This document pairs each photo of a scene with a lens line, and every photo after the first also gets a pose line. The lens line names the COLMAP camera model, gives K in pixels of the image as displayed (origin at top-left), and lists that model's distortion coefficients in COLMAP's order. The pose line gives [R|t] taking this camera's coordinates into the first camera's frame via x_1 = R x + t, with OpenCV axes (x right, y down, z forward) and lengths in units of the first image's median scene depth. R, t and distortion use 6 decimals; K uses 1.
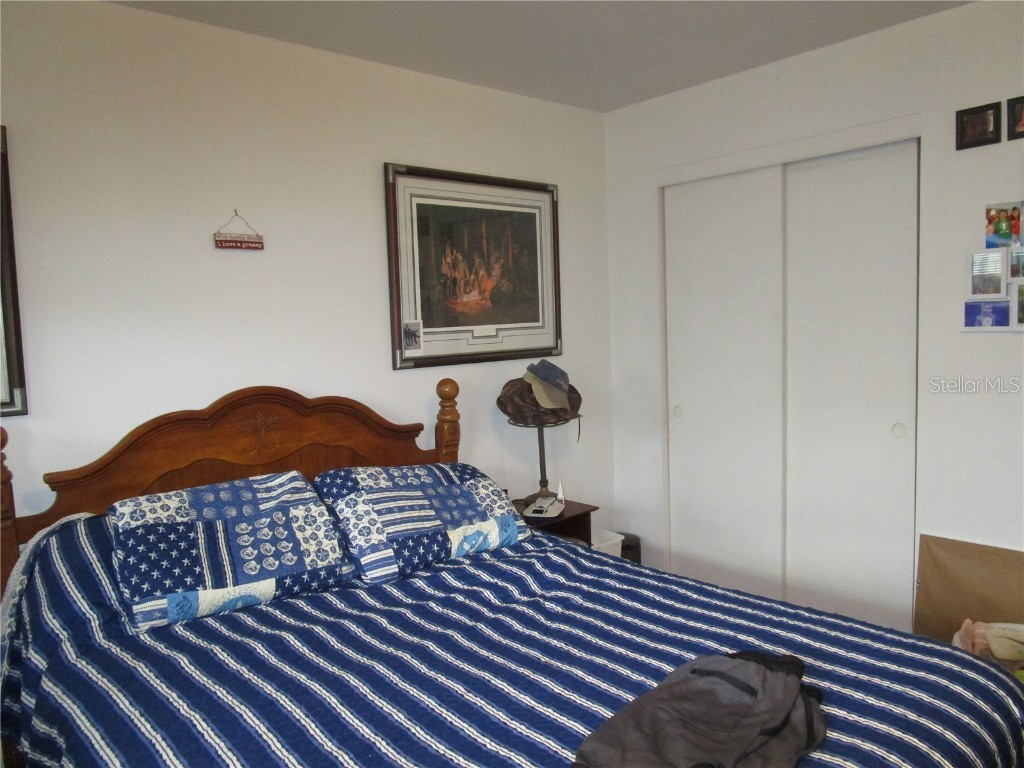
lens RADIAL K [[739.2, 0, 519.6], [0, 739.2, 377.4], [0, 0, 1]] dist [-0.024719, 0.011387]
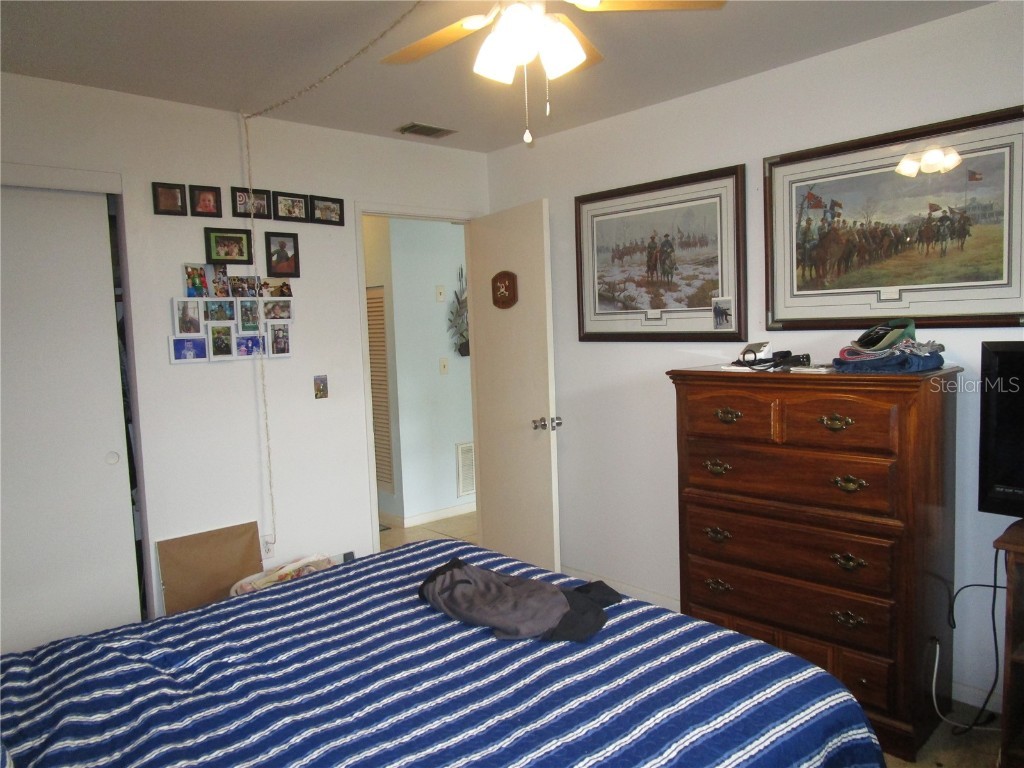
lens RADIAL K [[739.2, 0, 487.1], [0, 739.2, 377.4], [0, 0, 1]] dist [-0.024719, 0.011387]
pose [[0.033375, -0.042384, 0.998544, -0.876892], [0.125781, 0.991335, 0.037874, -0.030159], [-0.991496, 0.124334, 0.038417, 0.640843]]
